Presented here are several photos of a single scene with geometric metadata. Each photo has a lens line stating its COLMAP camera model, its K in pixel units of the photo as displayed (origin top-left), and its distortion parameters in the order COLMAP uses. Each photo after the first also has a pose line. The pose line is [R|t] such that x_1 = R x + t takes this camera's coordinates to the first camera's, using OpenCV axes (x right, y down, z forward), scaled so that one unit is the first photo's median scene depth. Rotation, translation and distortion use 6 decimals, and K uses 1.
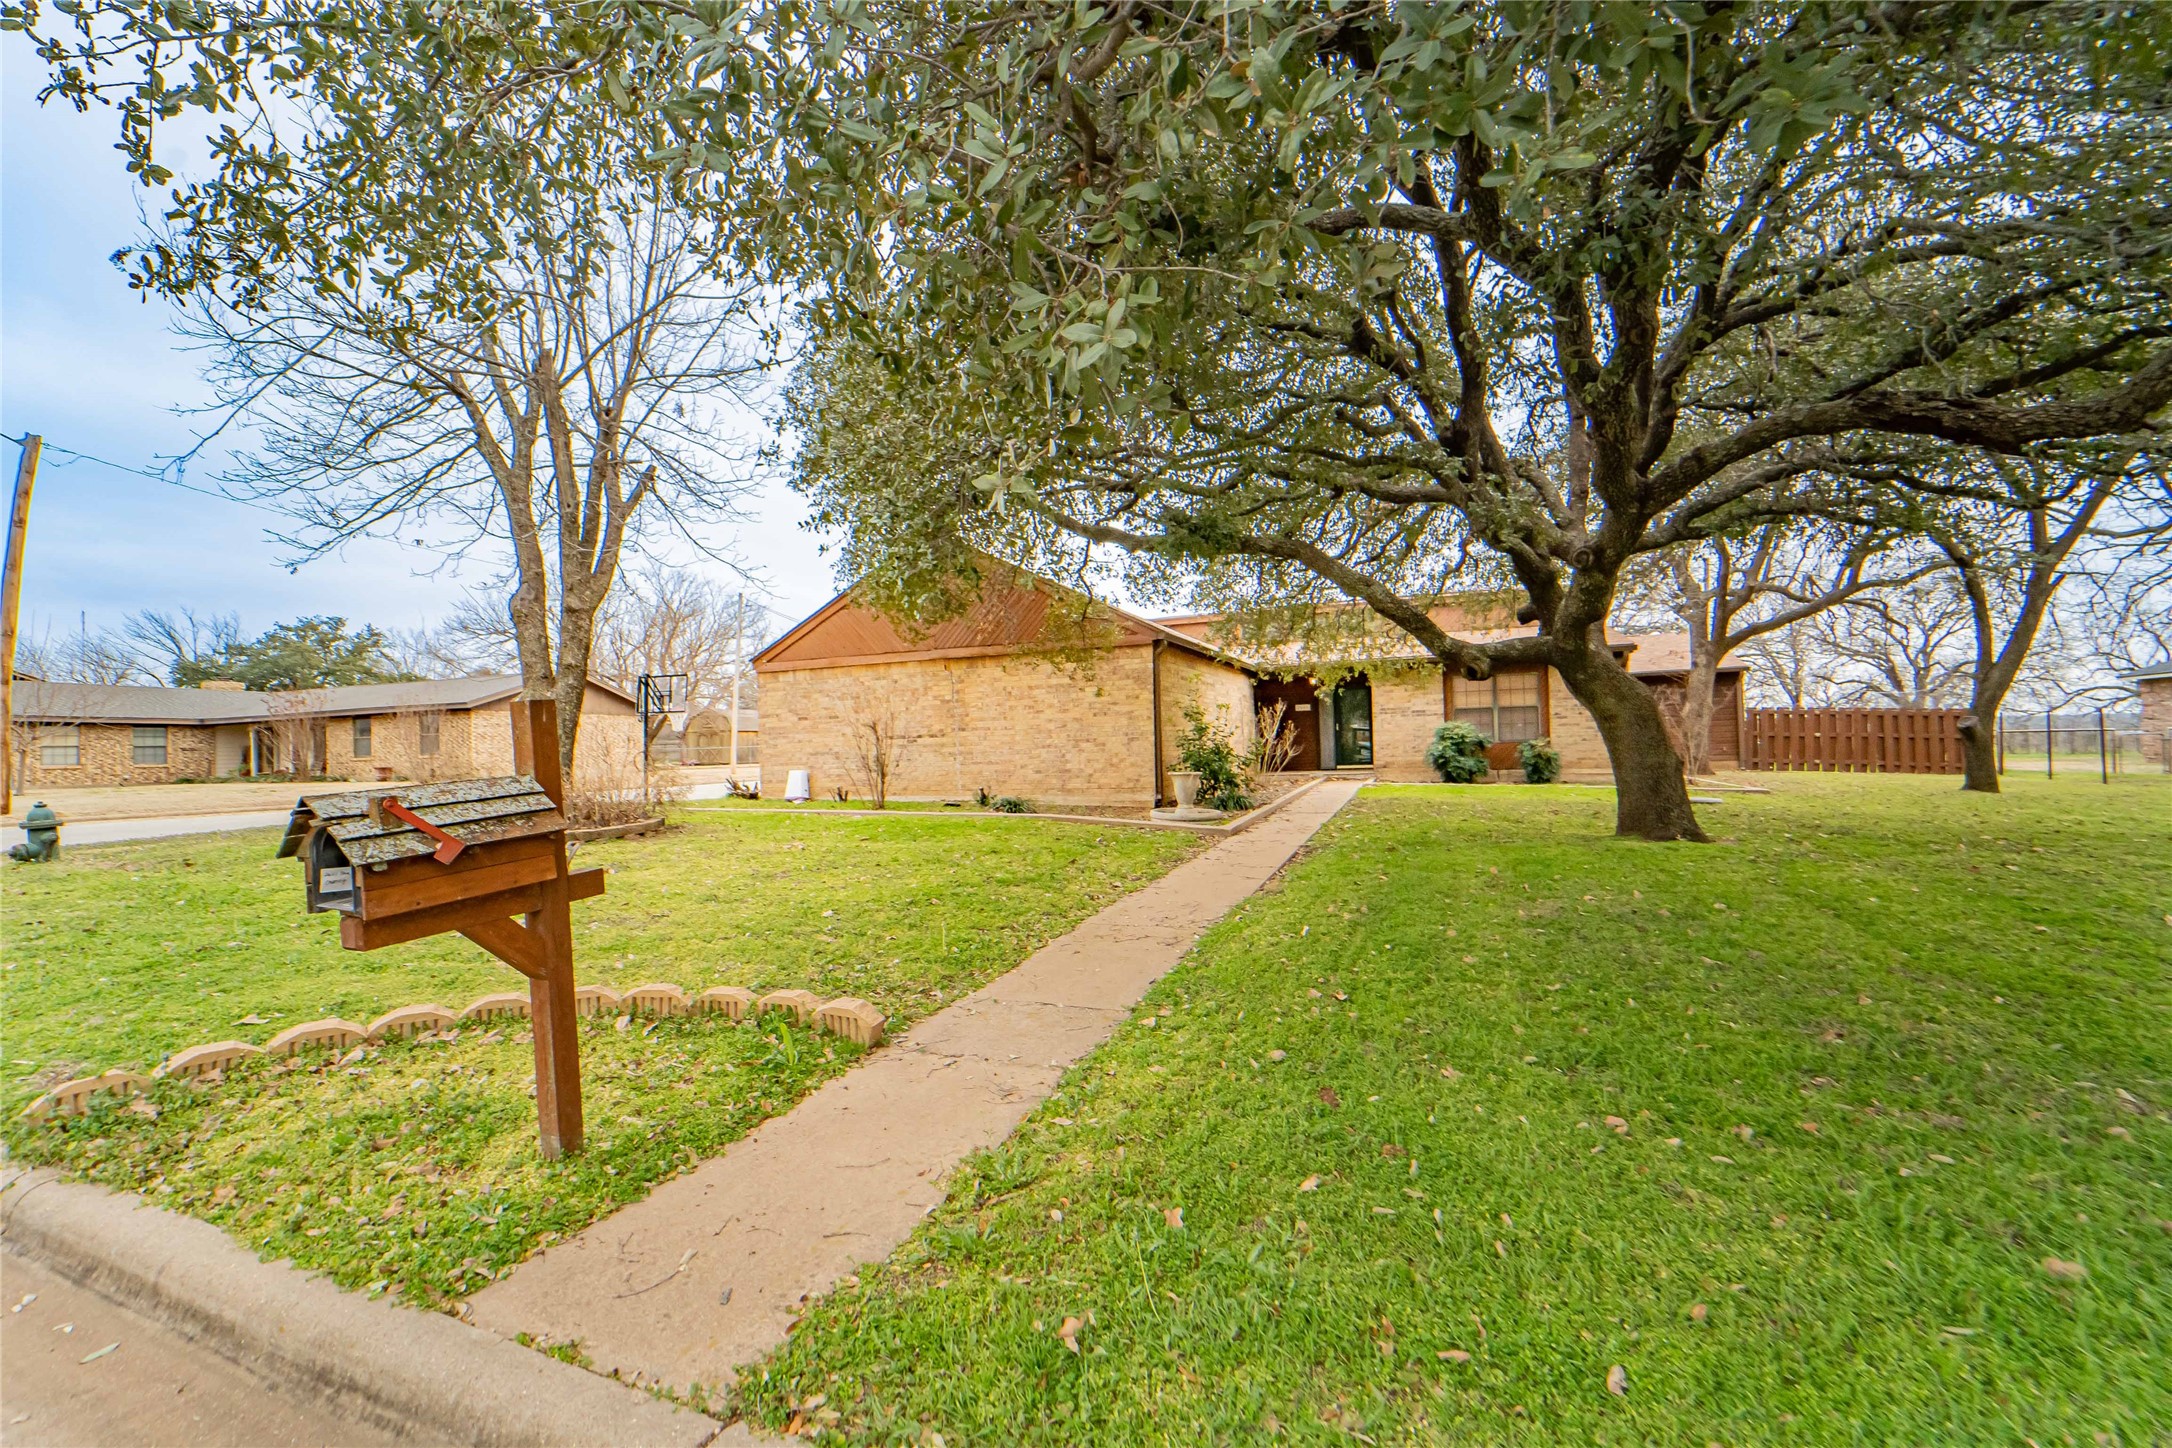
lens RADIAL K [[883.1, 0, 1090.3], [0, 883.1, 739.9], [0, 0, 1]] dist [-0.010735, -0.002140]
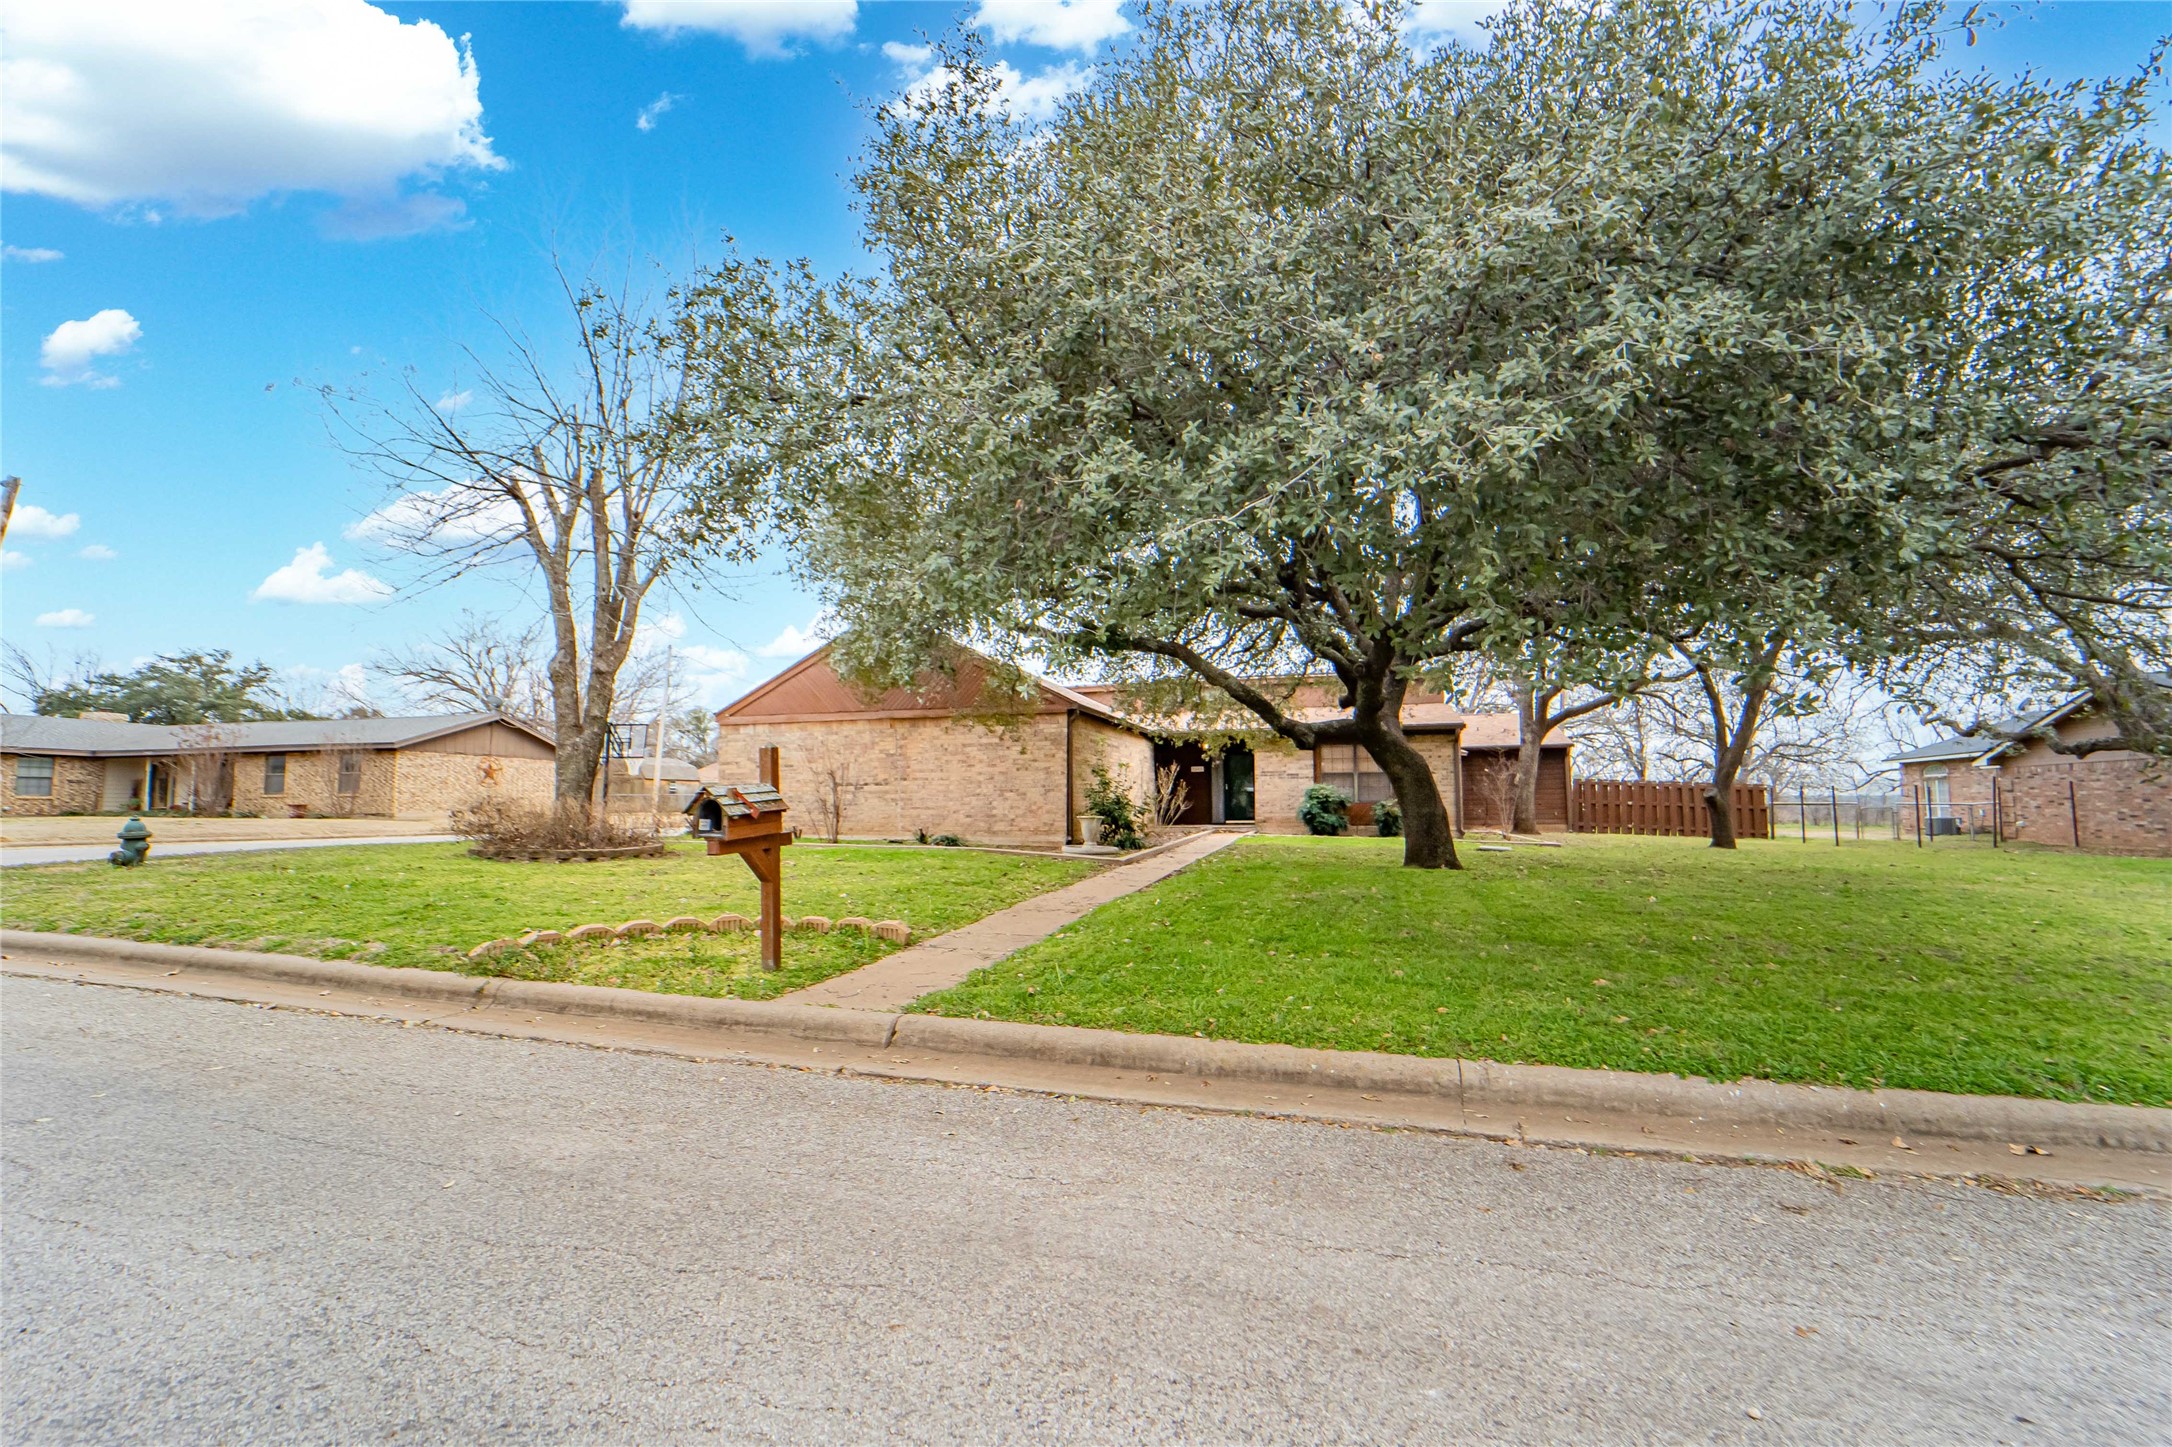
lens RADIAL K [[883.1, 0, 1077.6], [0, 883.1, 726.3], [0, 0, 1]] dist [-0.010735, -0.002140]
pose [[0.996128, 0.030368, 0.082500, -0.011515], [-0.023492, 0.996267, -0.083072, 0.008681], [-0.084714, 0.080813, 0.993123, -0.160996]]
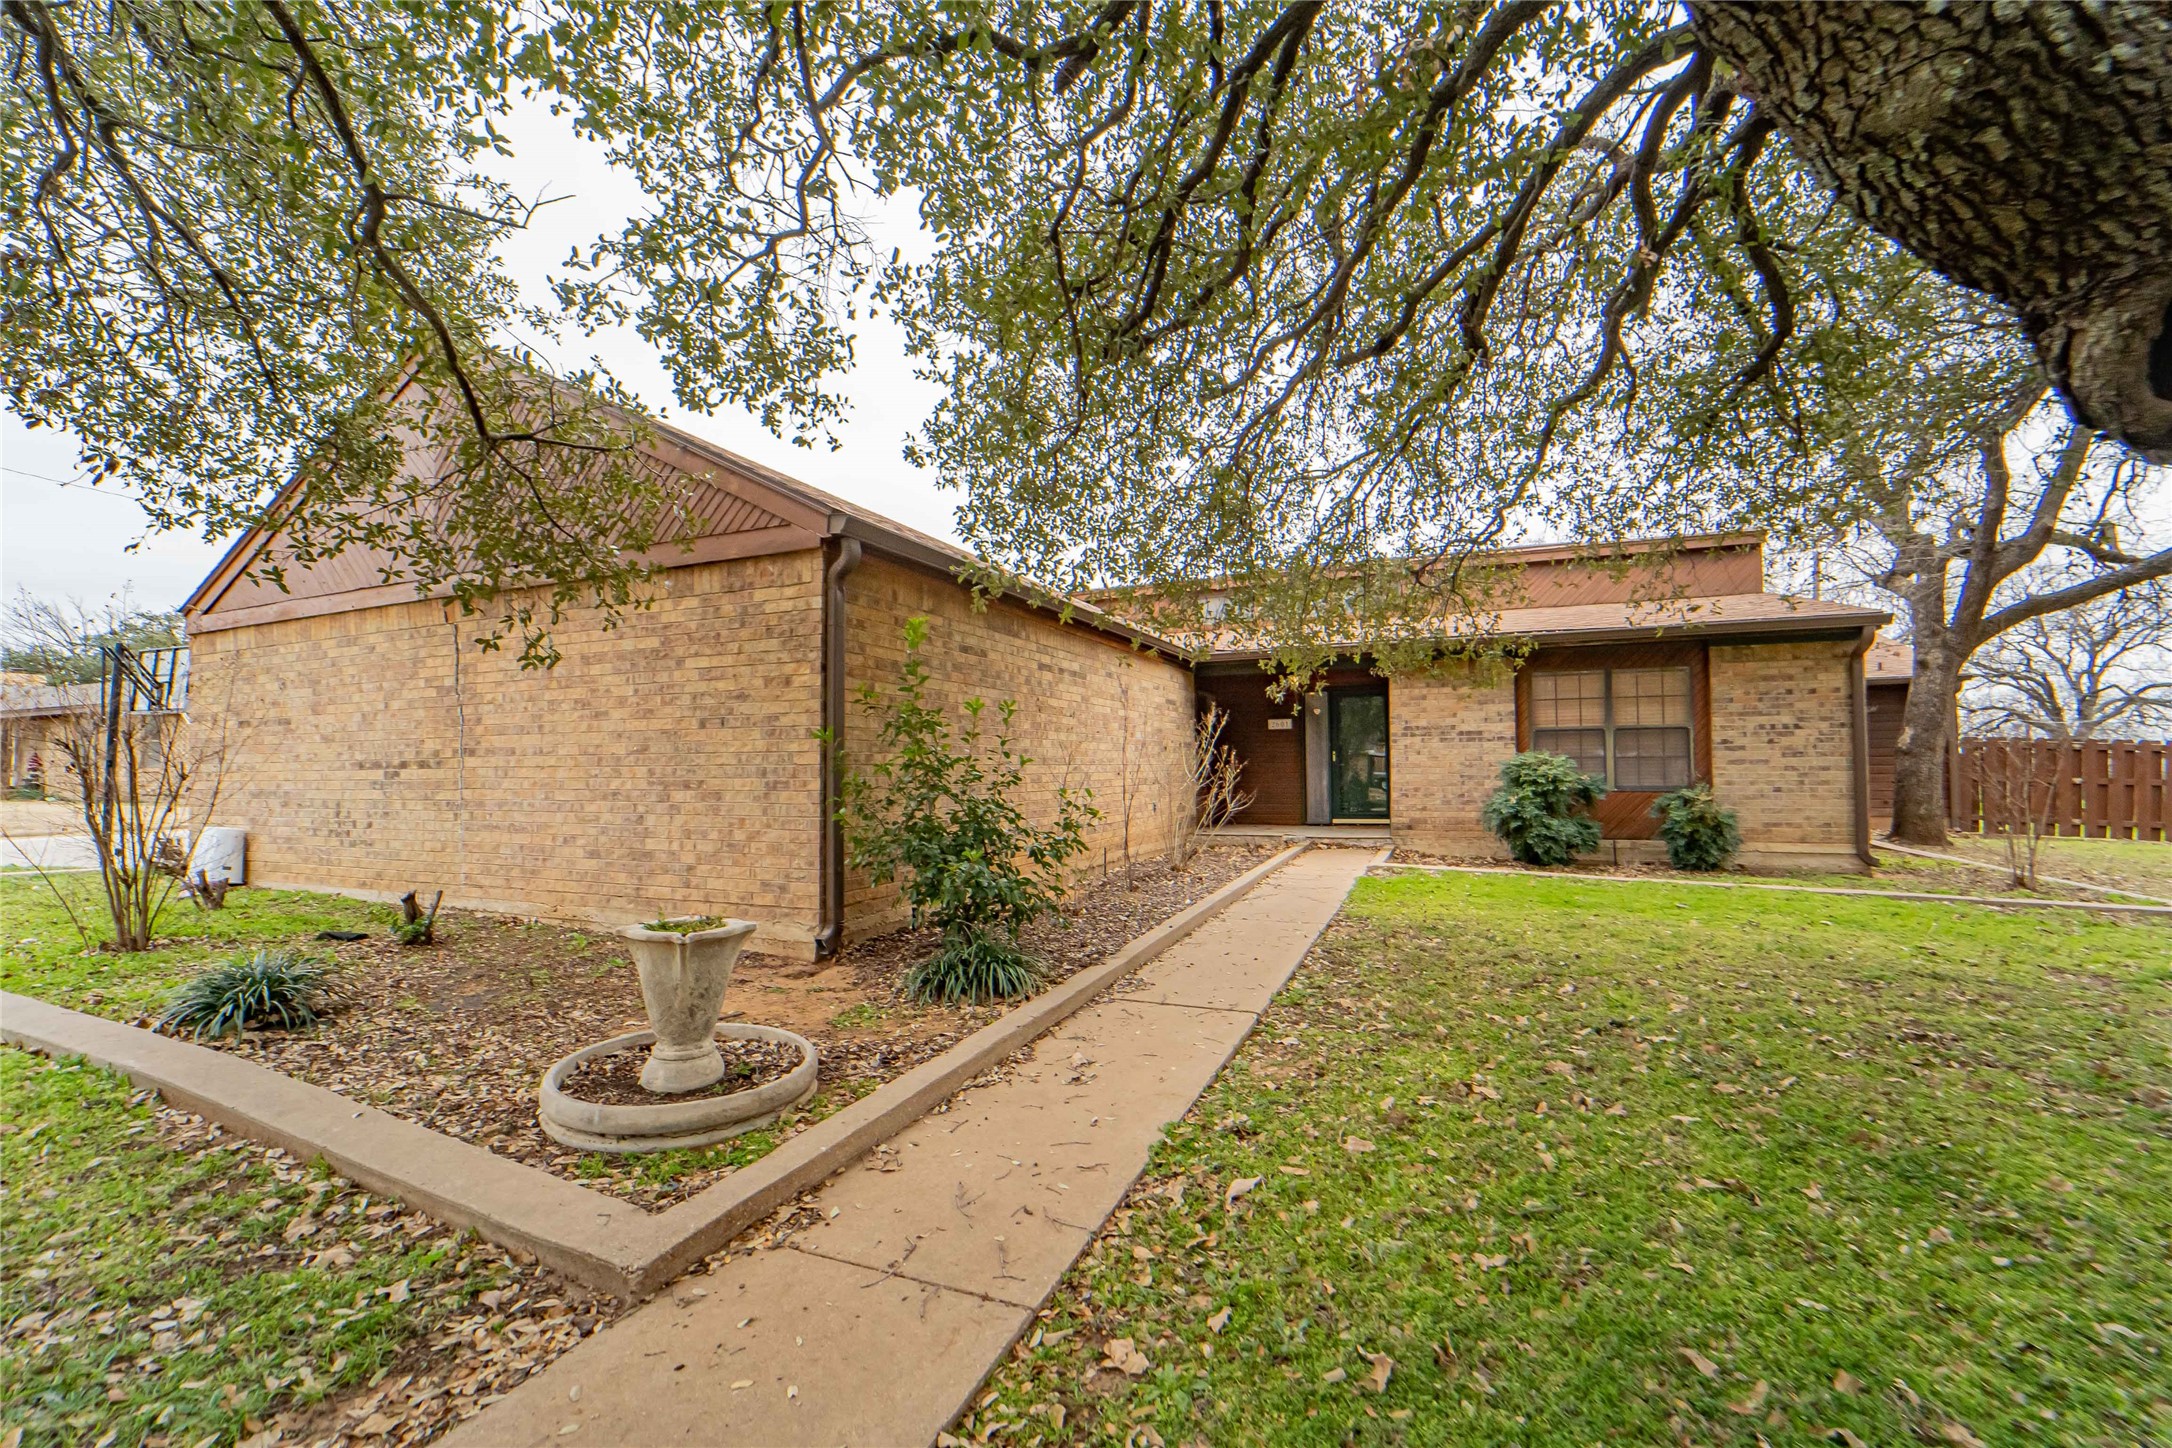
lens RADIAL K [[883.1, 0, 1089.2], [0, 883.1, 735.3], [0, 0, 1]] dist [-0.010735, -0.002140]
pose [[0.999402, 0.018707, -0.029084, 0.157199], [-0.019460, 0.999476, -0.025852, -0.012410], [0.028585, 0.026402, 0.999243, 0.466396]]
